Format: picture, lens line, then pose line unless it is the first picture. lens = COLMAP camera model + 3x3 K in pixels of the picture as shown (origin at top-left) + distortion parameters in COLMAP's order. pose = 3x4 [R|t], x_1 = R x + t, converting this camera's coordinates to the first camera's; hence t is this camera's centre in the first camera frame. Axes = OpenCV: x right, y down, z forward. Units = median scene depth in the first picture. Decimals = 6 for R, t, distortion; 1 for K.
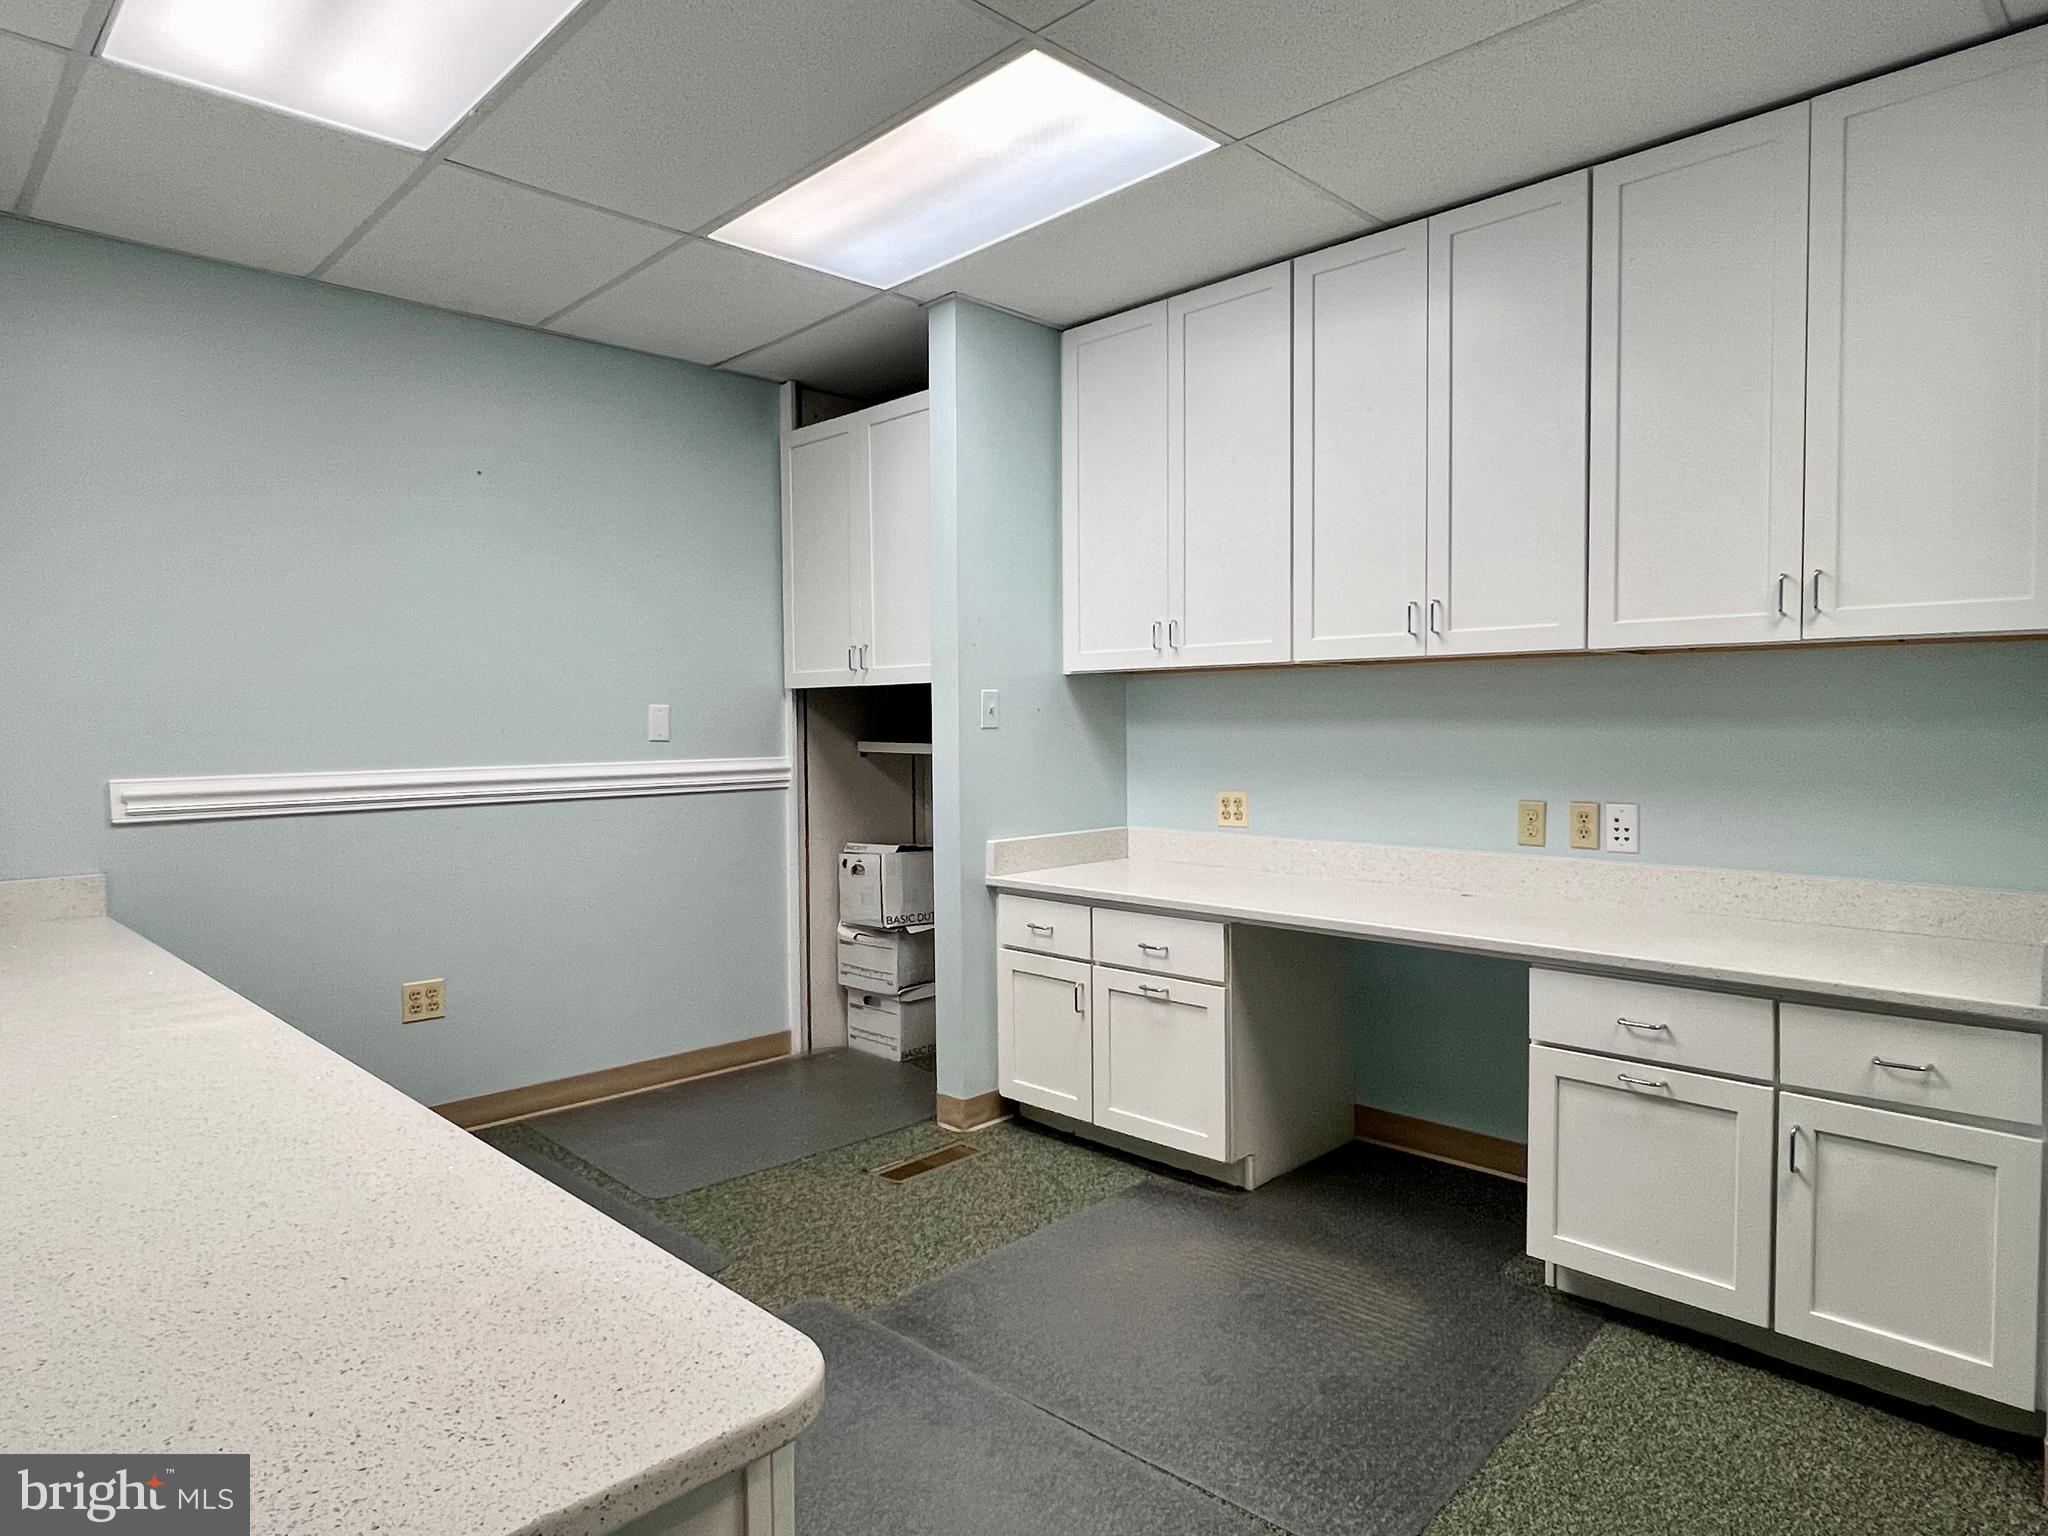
lens RADIAL K [[1225.1, 0, 1018.5], [0, 1225.1, 768.8], [0, 0, 1]] dist [0.003409, 0.003136]
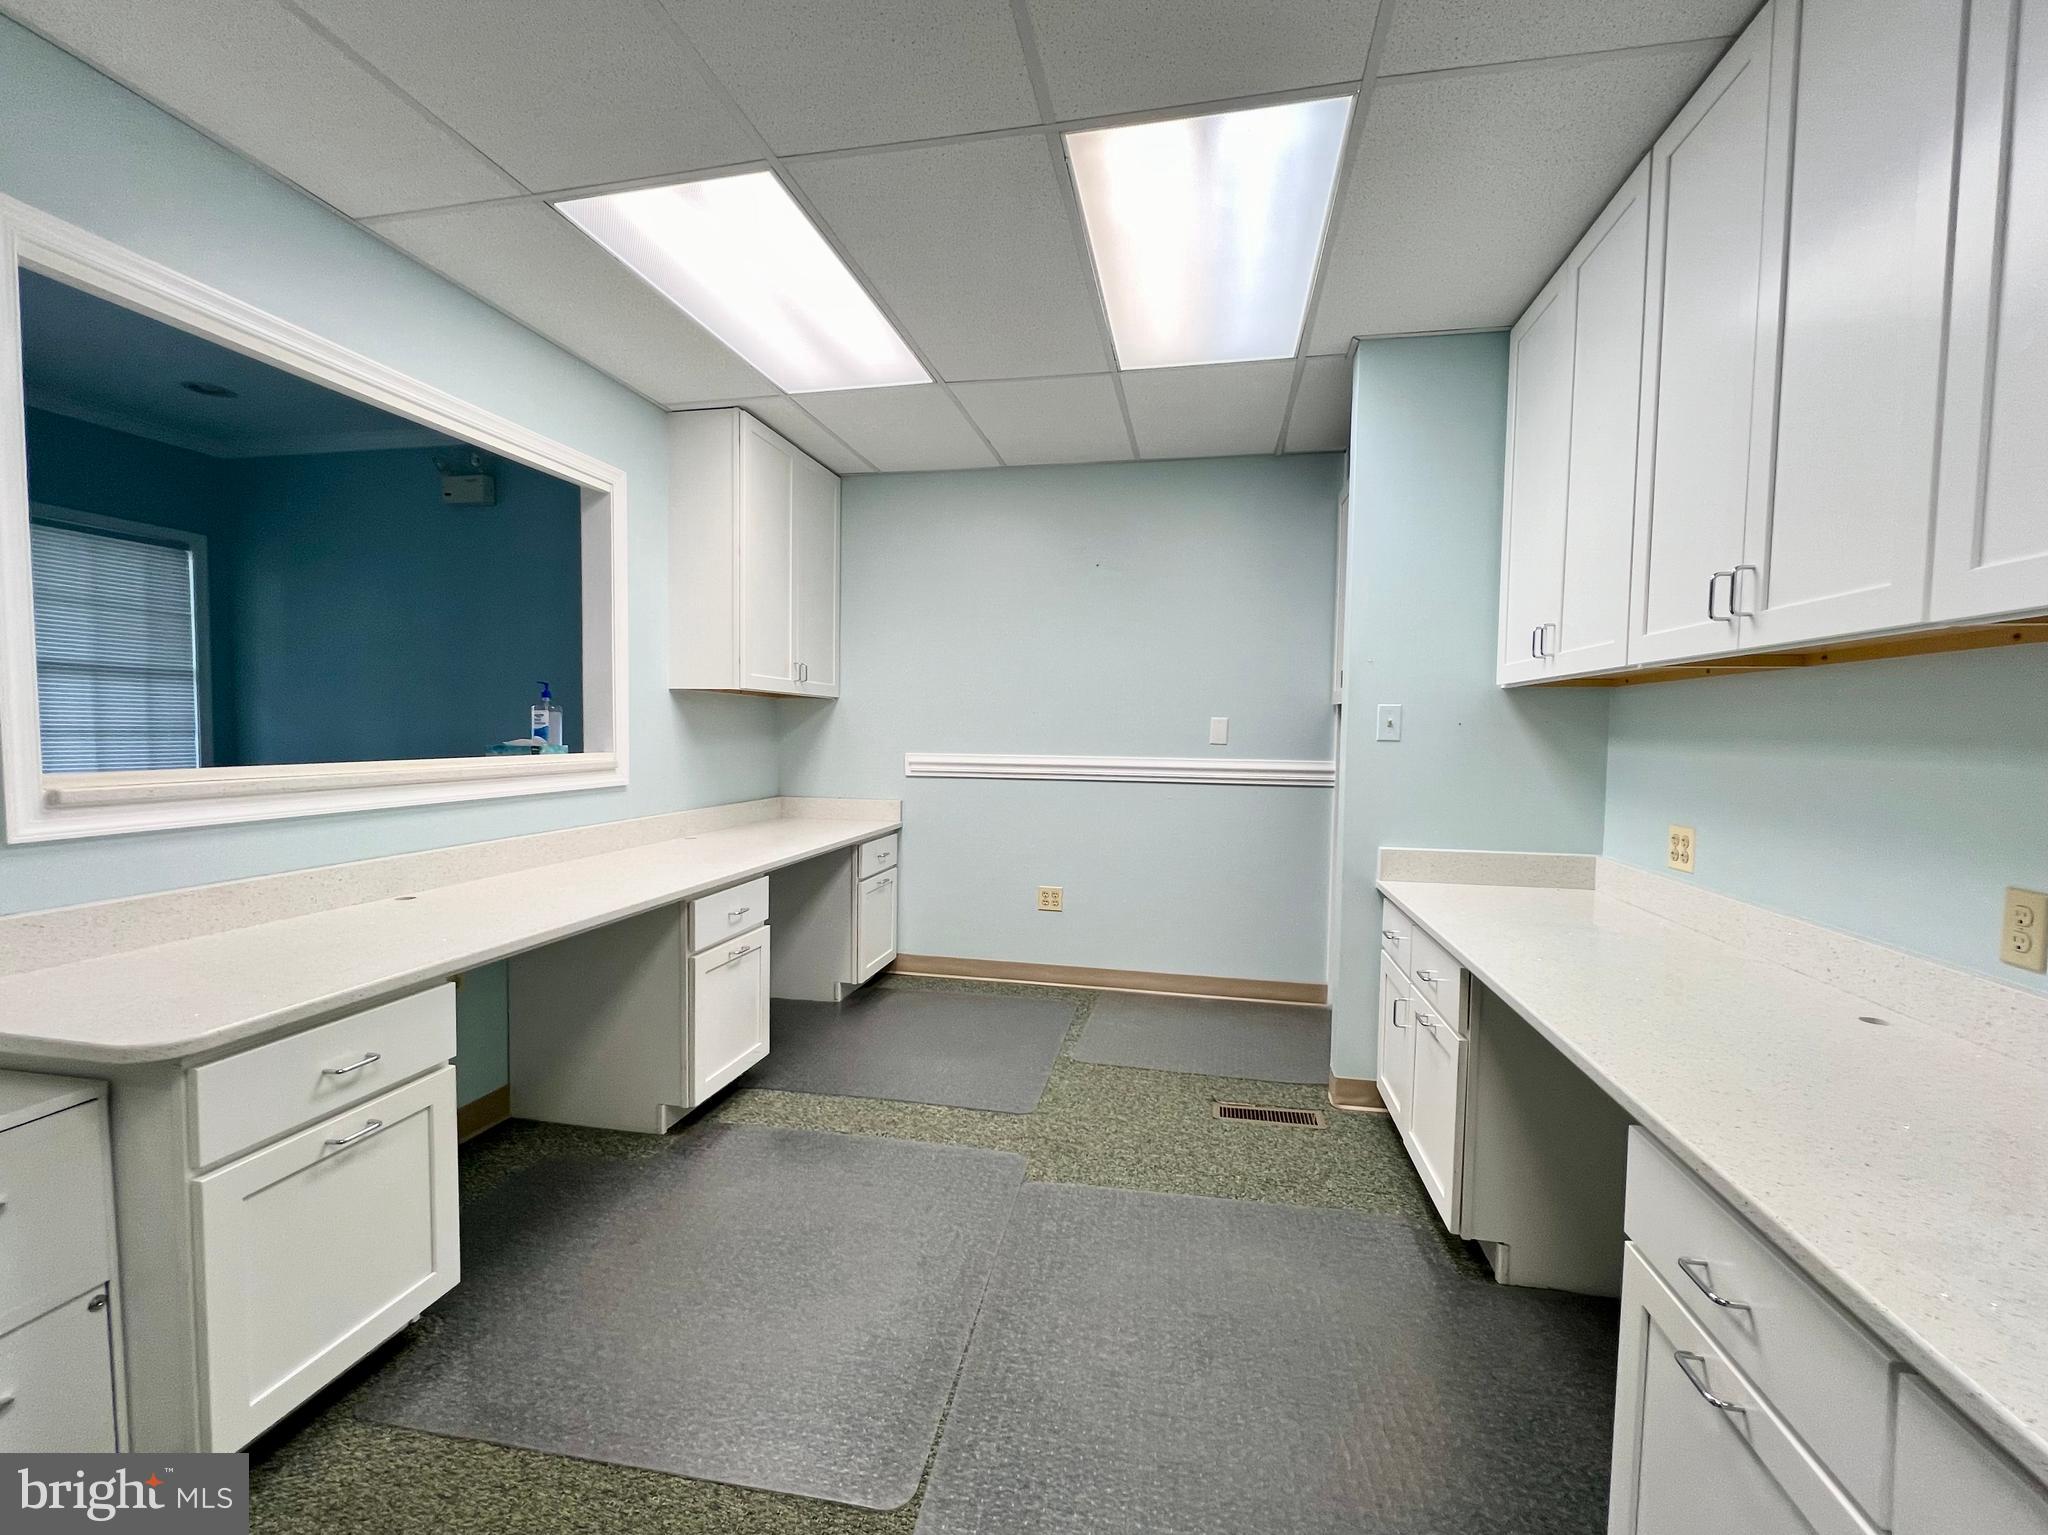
lens RADIAL K [[858.7, 0, 1031.1], [0, 858.7, 771.6], [0, 0, 1]] dist [-0.000867, -0.000397]
pose [[0.556933, 0.058596, -0.828488, 0.418670], [-0.051548, 0.998024, 0.035934, -0.017374], [0.828956, 0.022694, 0.558853, 0.330506]]
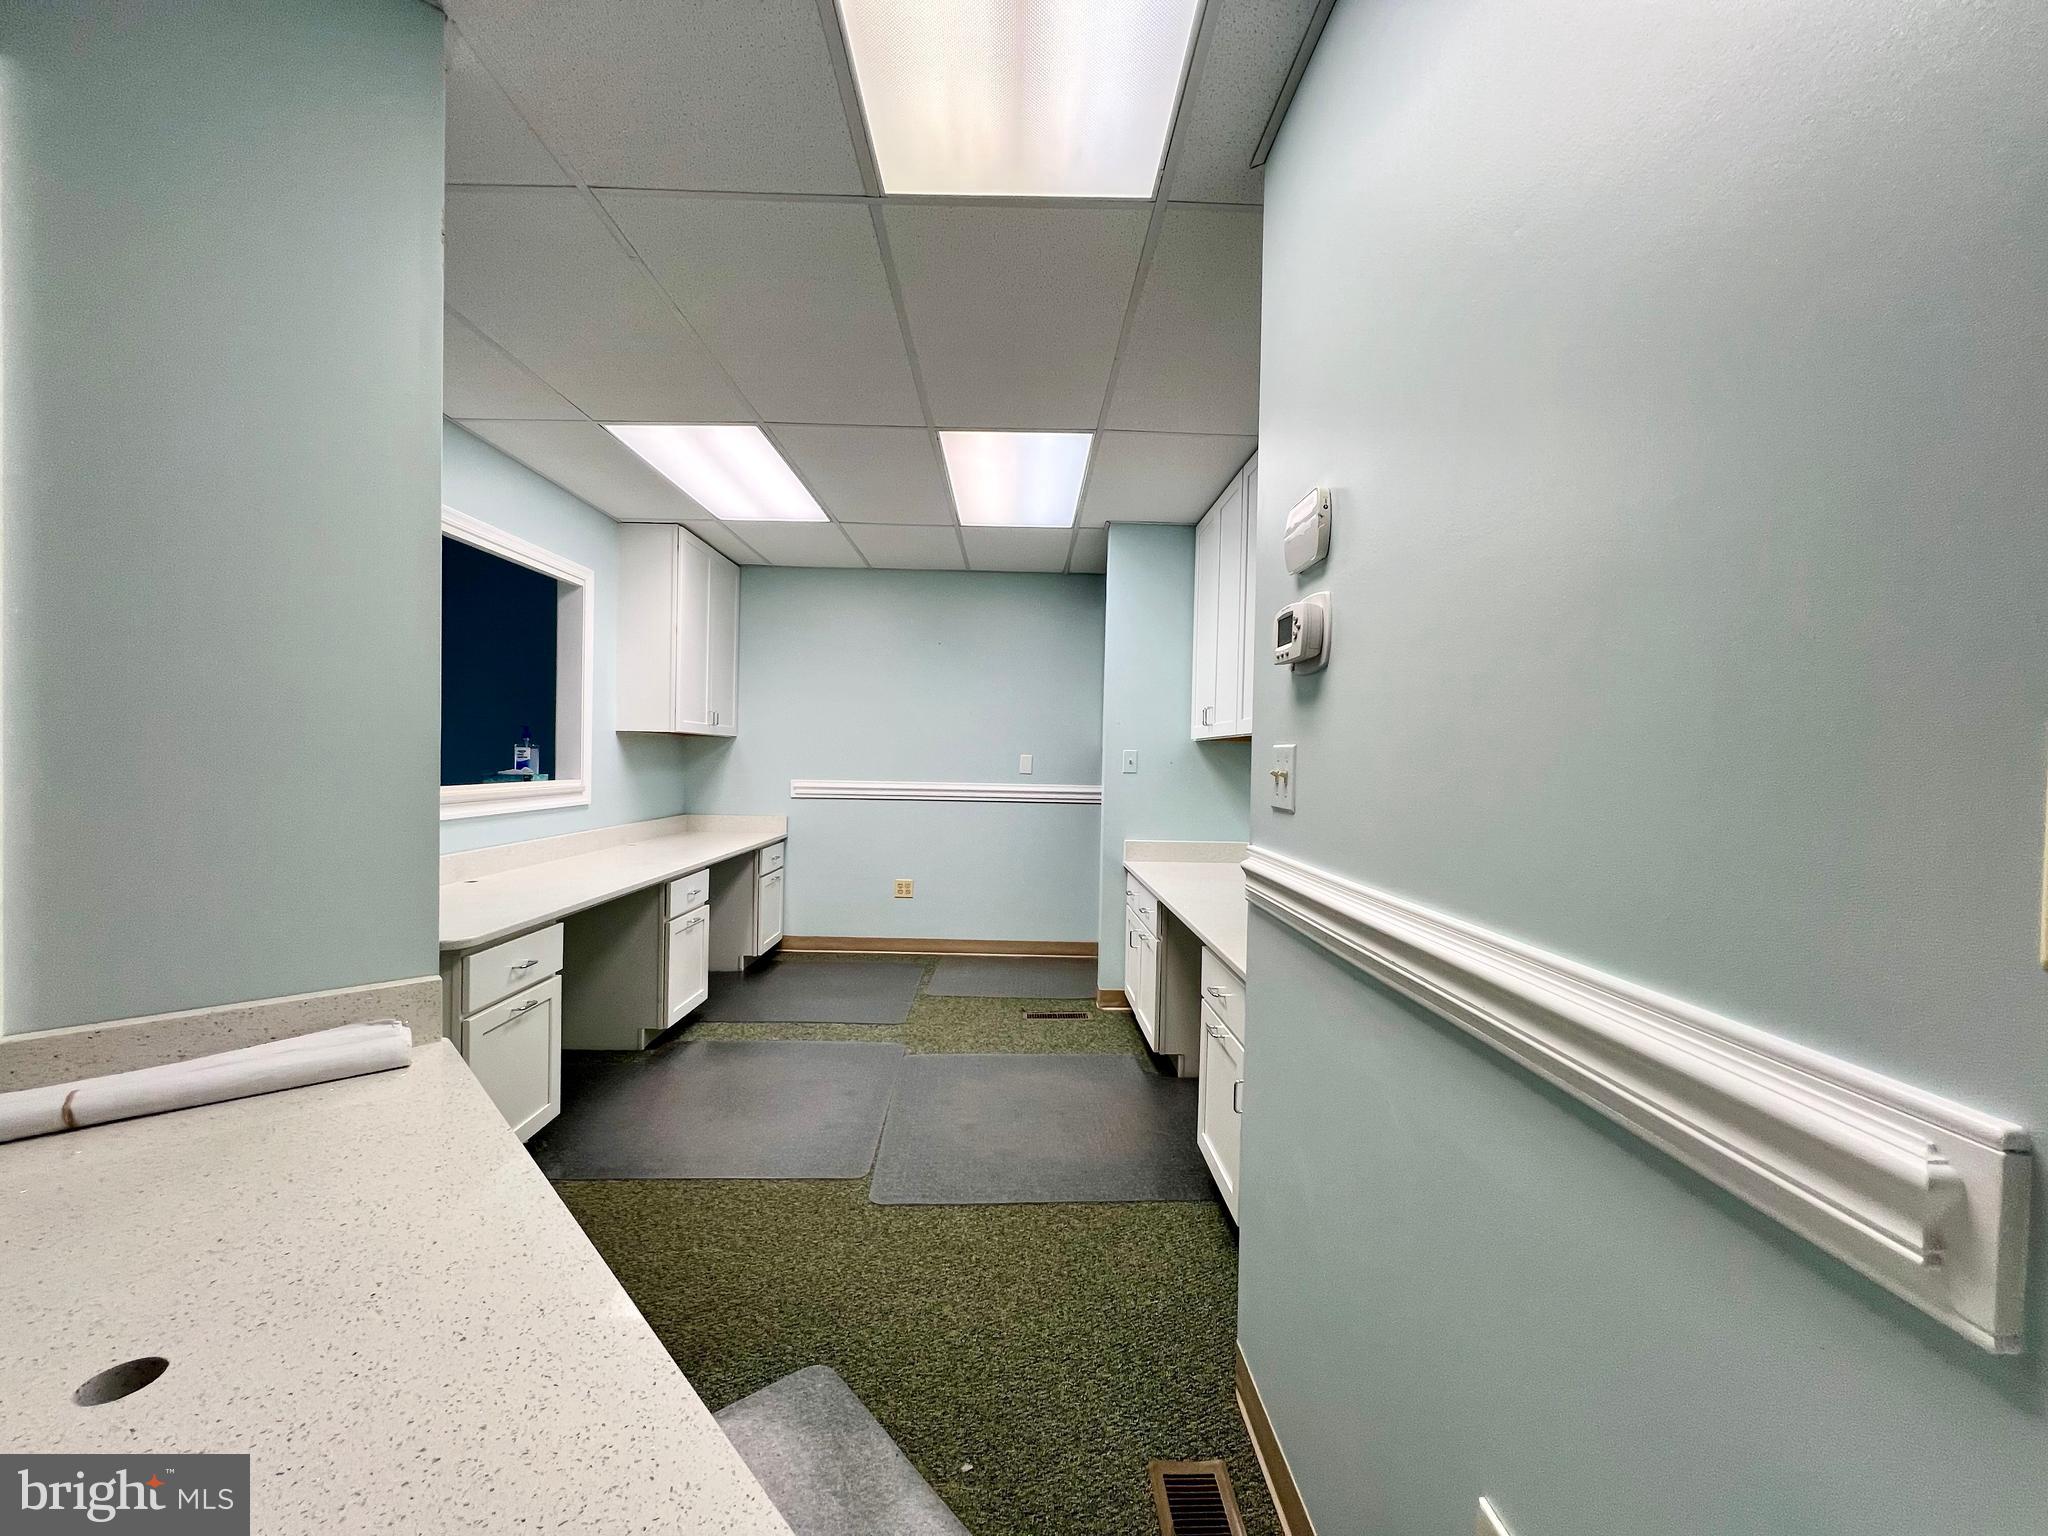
lens RADIAL K [[816.5, 0, 1020.9], [0, 816.5, 772.5], [0, 0, 1]] dist [-0.000850, -0.000092]
pose [[0.715570, 0.035574, -0.697634, 0.647680], [-0.054308, 0.998513, -0.004787, -0.020164], [0.696426, 0.041313, 0.716438, 0.095023]]
